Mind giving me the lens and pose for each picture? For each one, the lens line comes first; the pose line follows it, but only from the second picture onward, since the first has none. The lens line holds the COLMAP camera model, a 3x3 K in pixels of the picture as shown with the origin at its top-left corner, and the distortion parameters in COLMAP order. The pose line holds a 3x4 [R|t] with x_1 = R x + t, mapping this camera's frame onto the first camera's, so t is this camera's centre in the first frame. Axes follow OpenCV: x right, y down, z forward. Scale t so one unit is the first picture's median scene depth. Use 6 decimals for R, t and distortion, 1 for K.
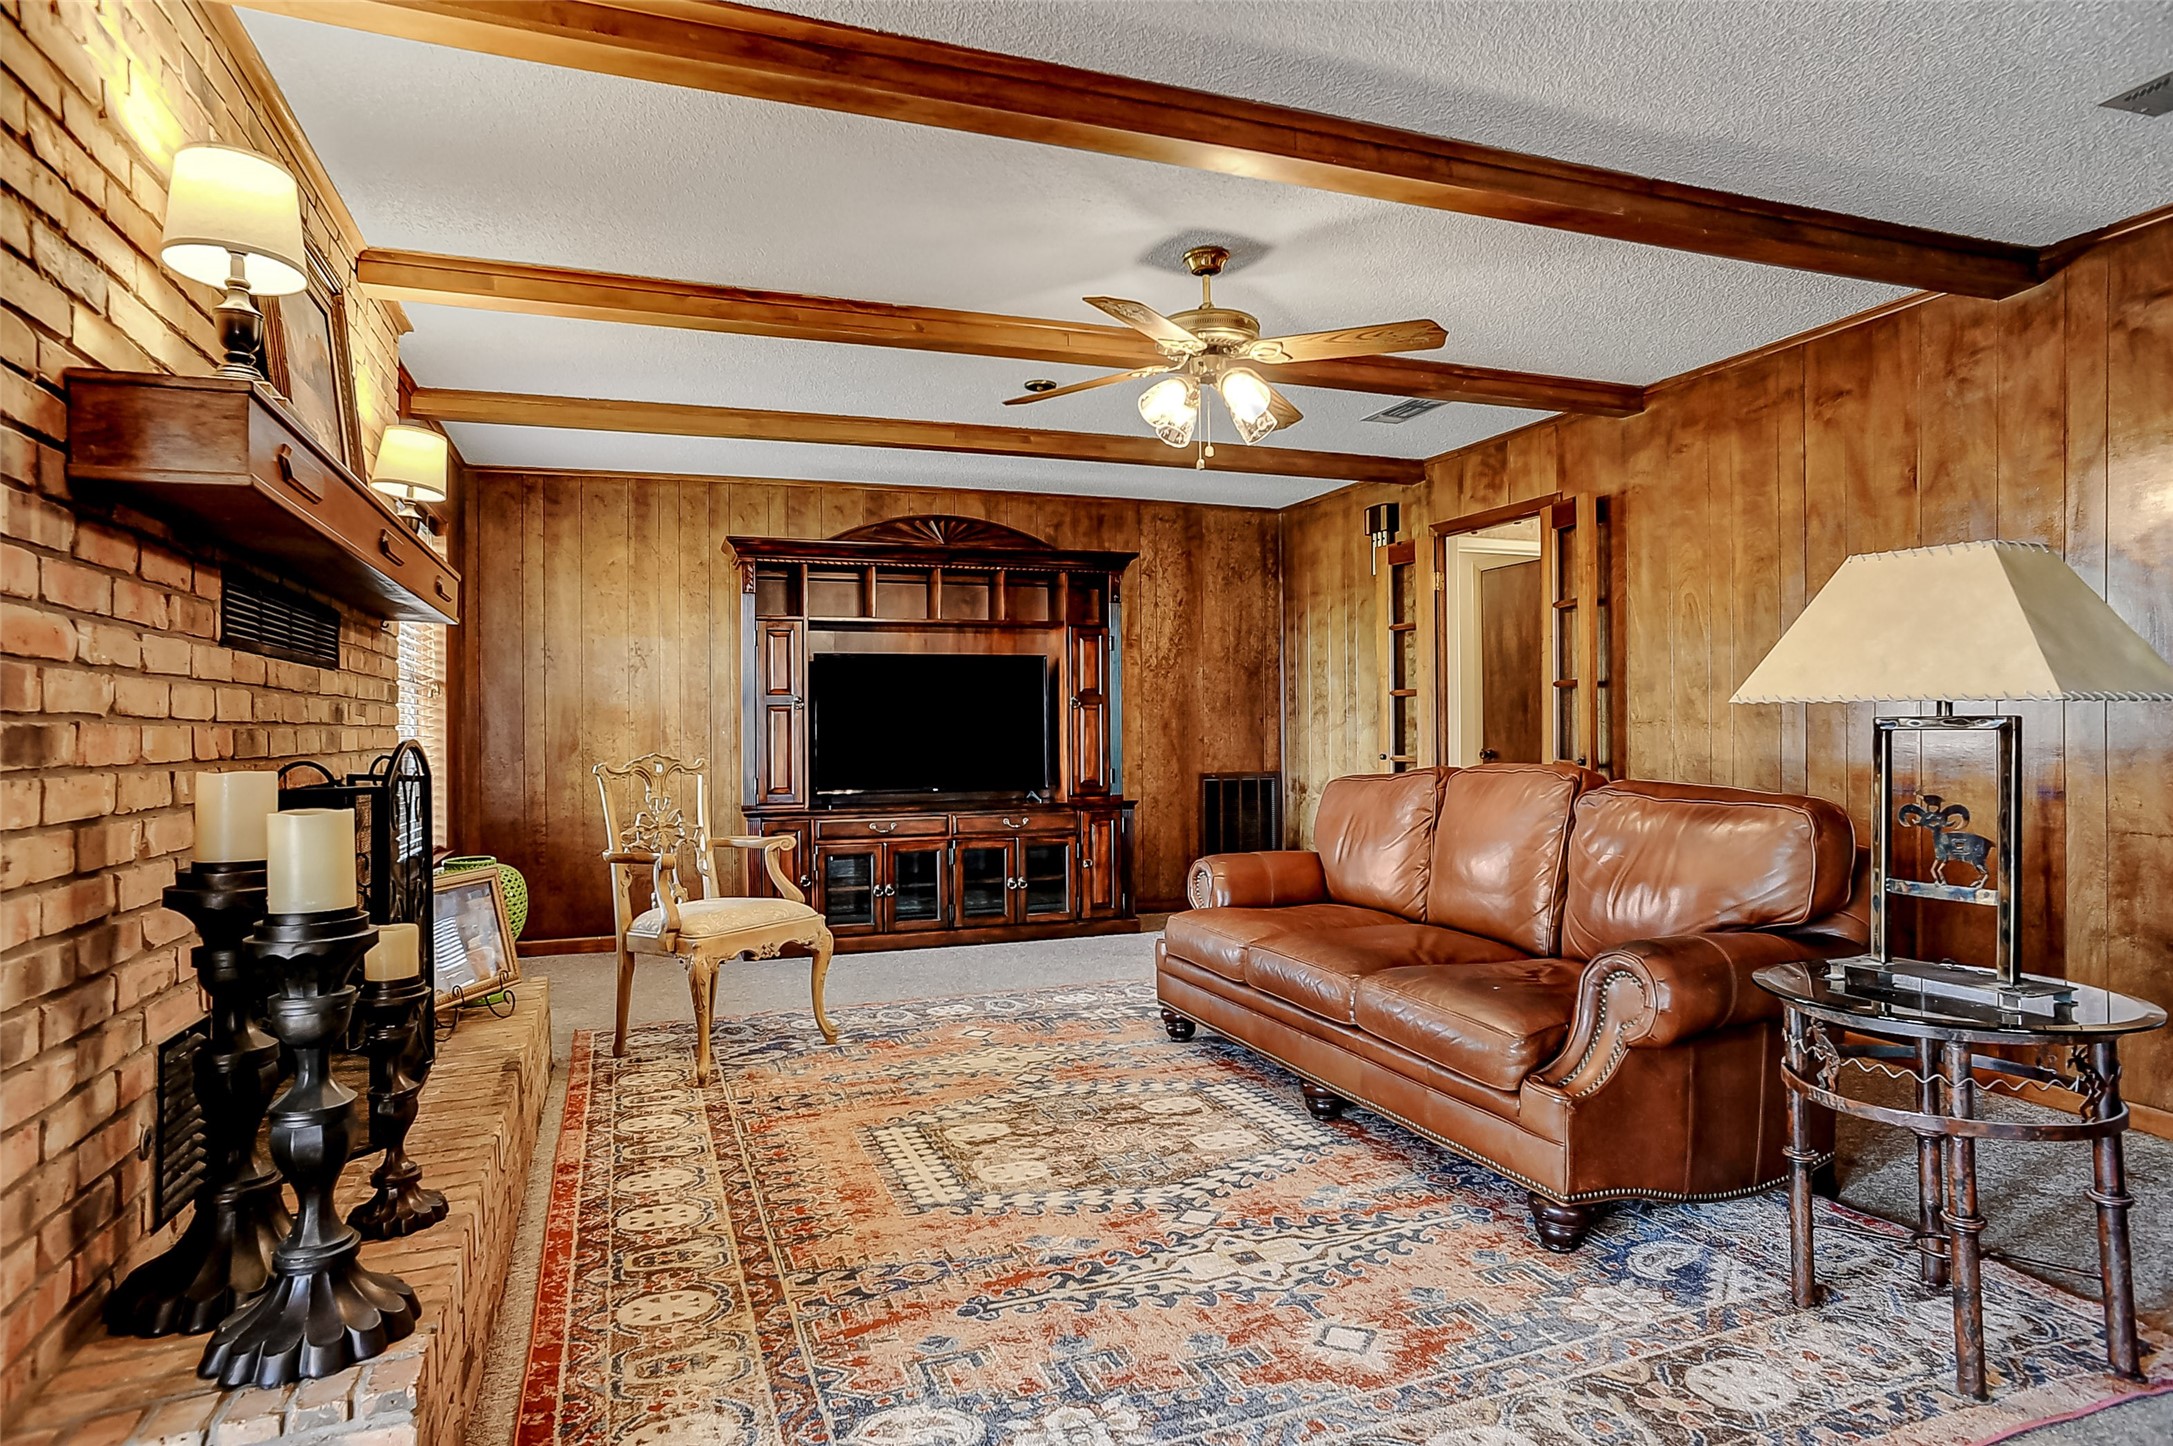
lens RADIAL K [[1227.0, 0, 1077.6], [0, 1227.0, 706.7], [0, 0, 1]] dist [-0.051172, 0.008901]
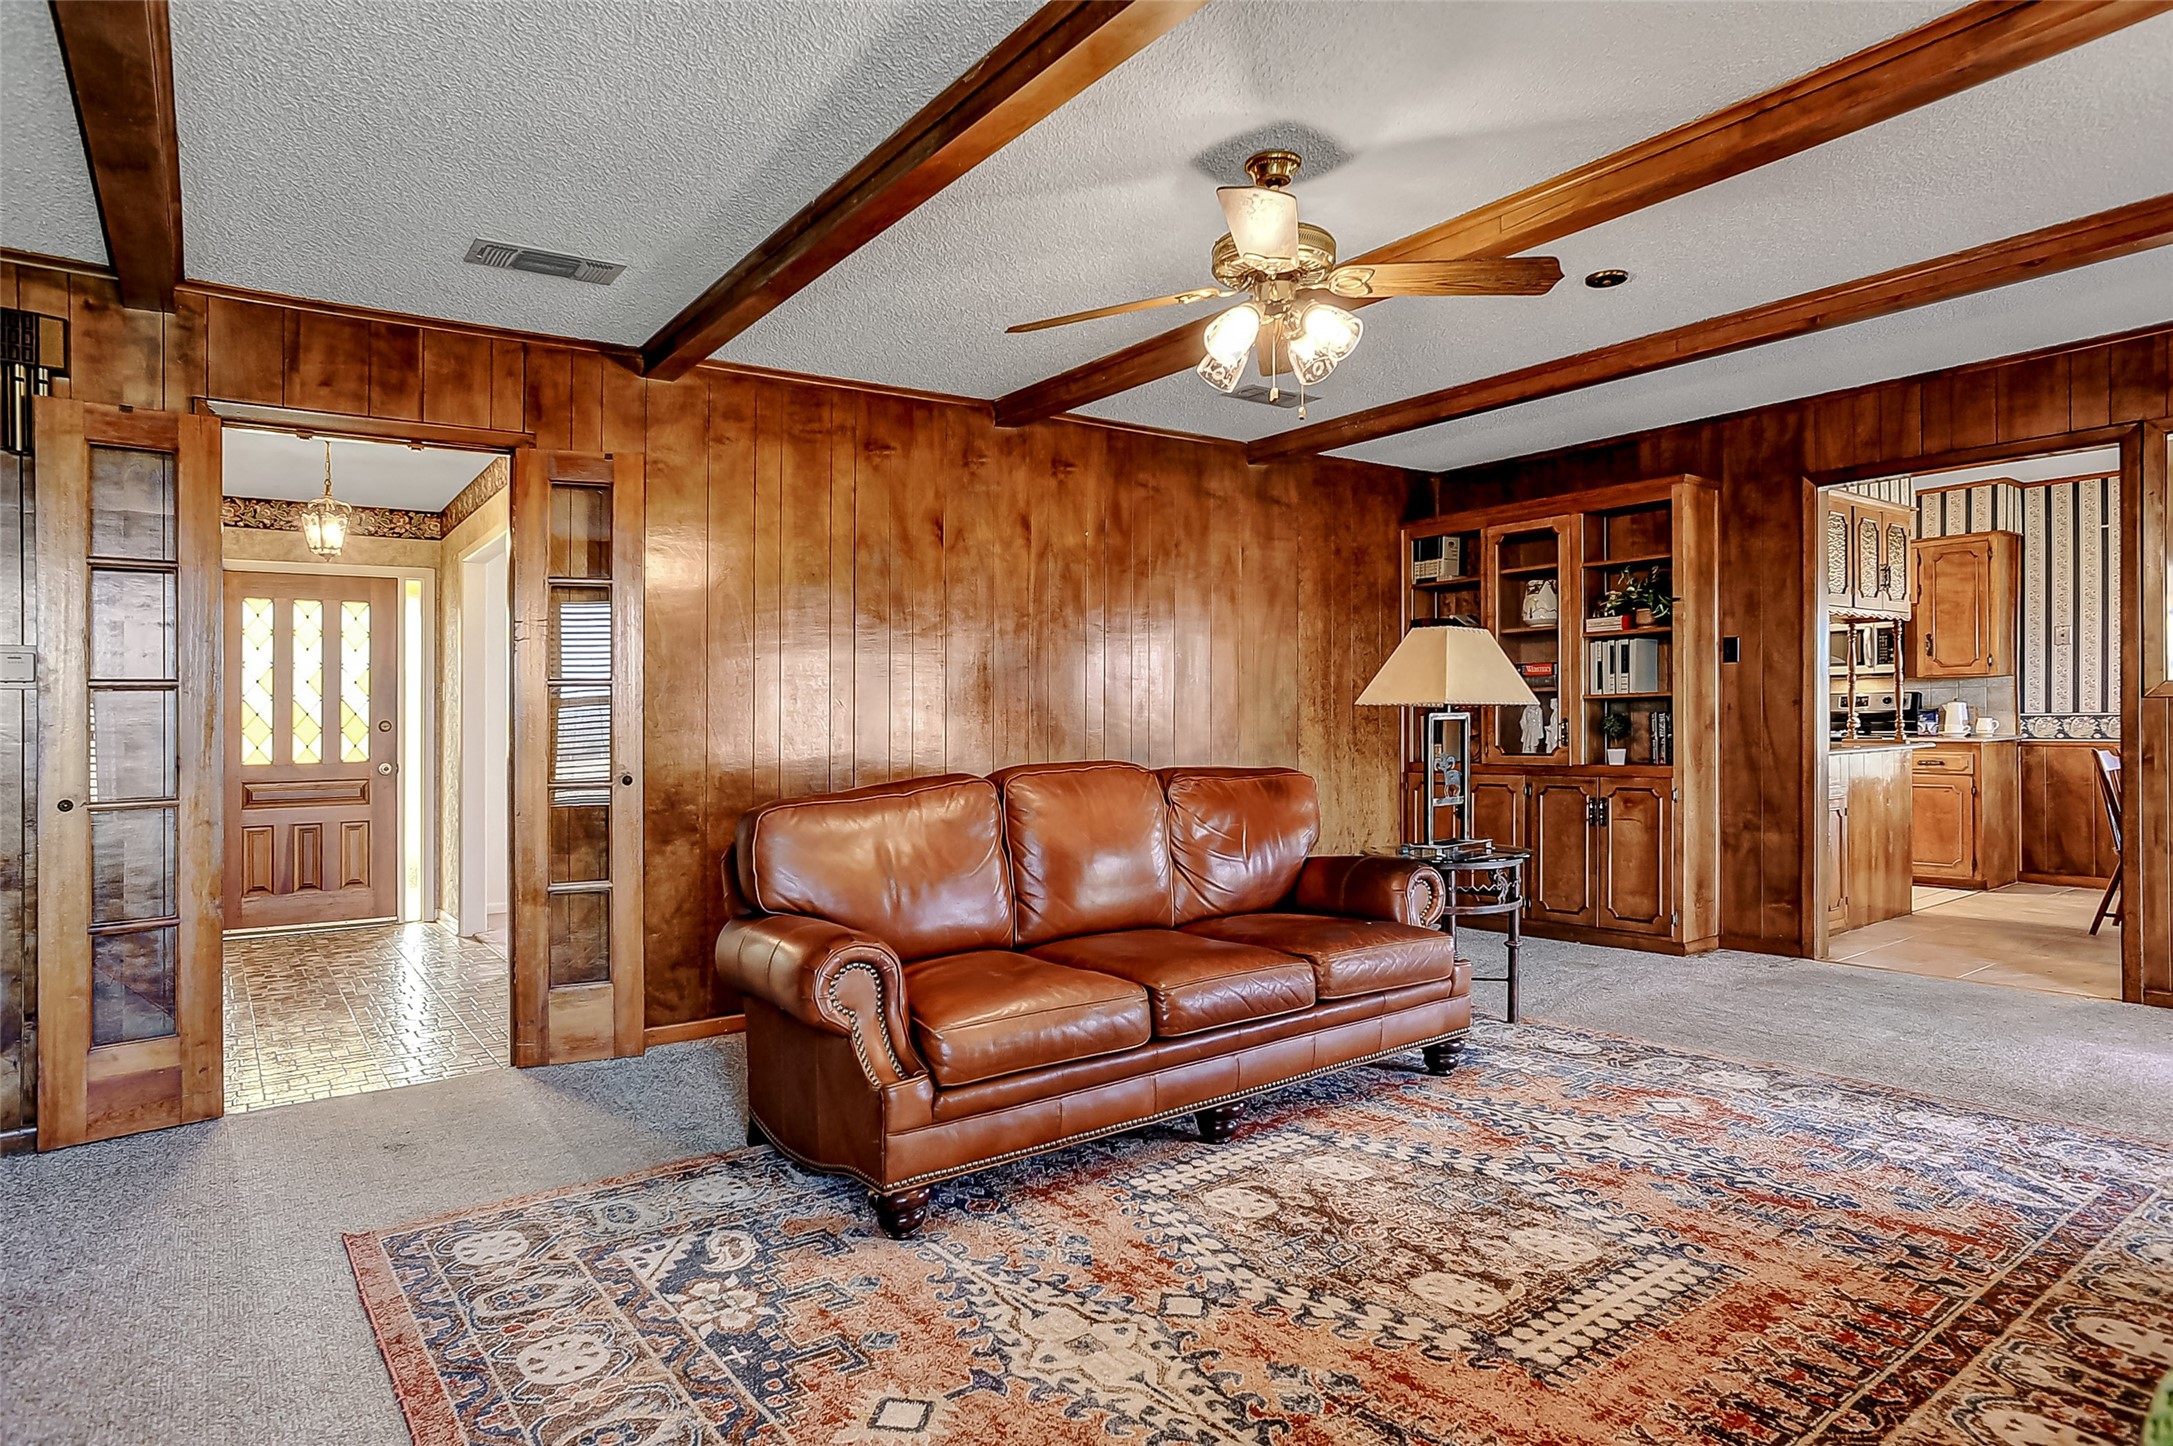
lens RADIAL K [[1227.0, 0, 1093.3], [0, 1227.0, 726.2], [0, 0, 1]] dist [-0.051172, 0.008901]
pose [[-0.279136, 0.013056, 0.960163, -0.669248], [0.010160, 0.999892, -0.010642, 0.031003], [-0.960198, 0.006785, -0.279239, 1.351448]]
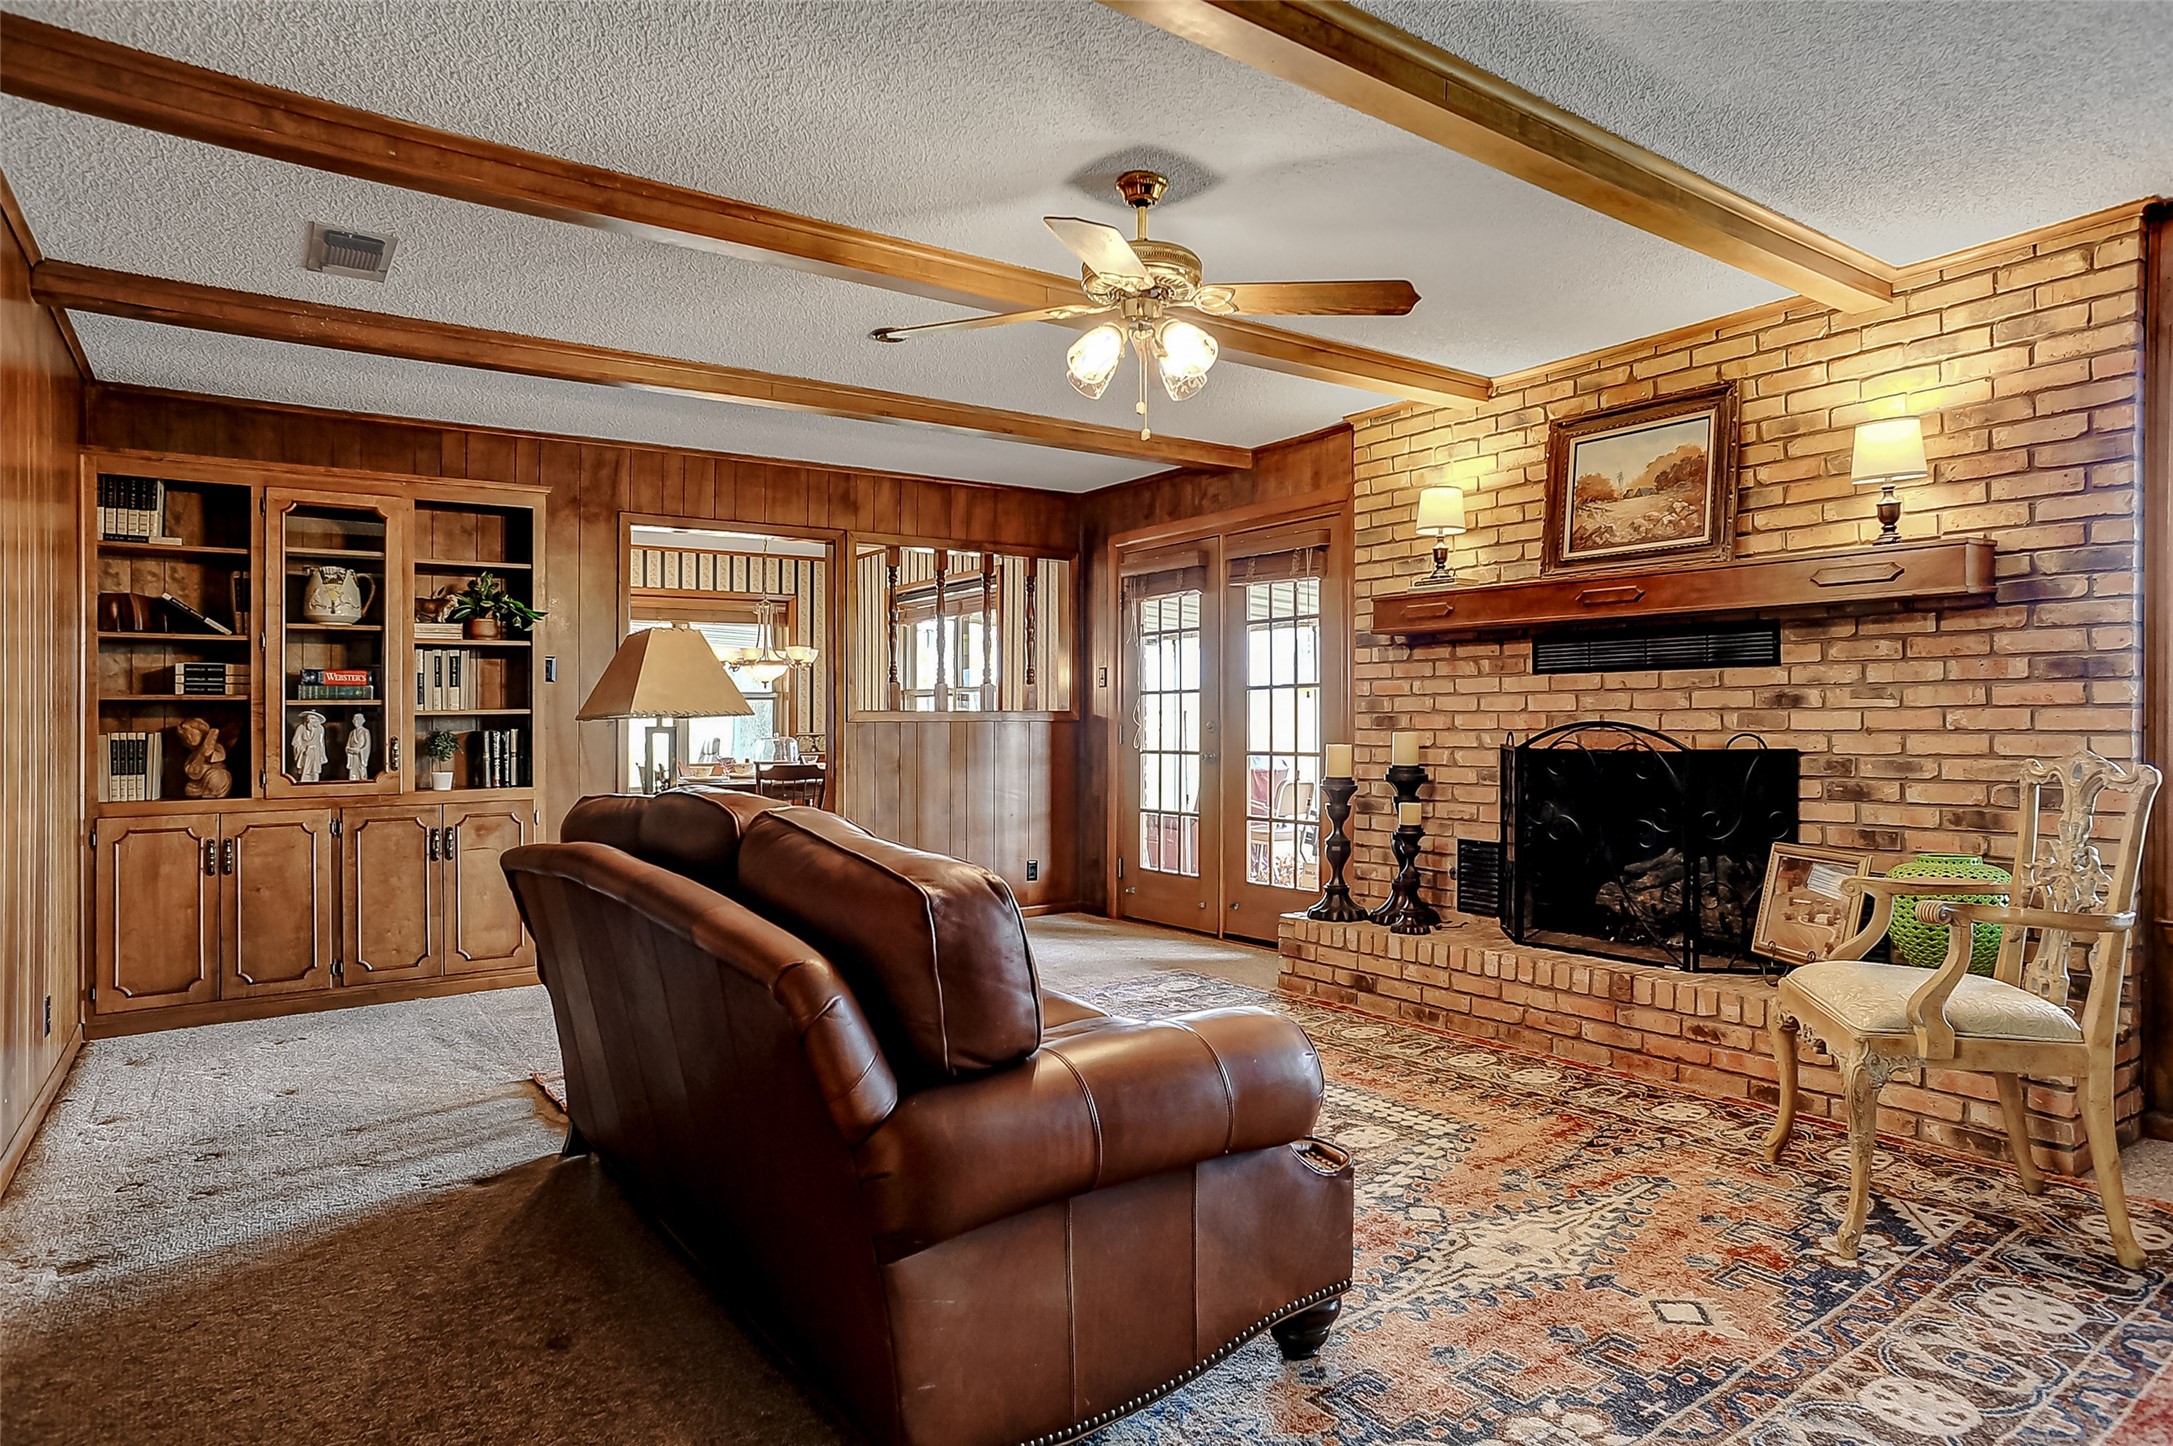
lens RADIAL K [[1227.0, 0, 1079.2], [0, 1227.0, 746.5], [0, 0, 1]] dist [-0.051172, 0.008901]
pose [[-0.967454, 0.024238, -0.251884, 0.362691], [0.022974, 0.999704, 0.007958, 0.026401], [0.252002, 0.001912, -0.967725, 1.824025]]
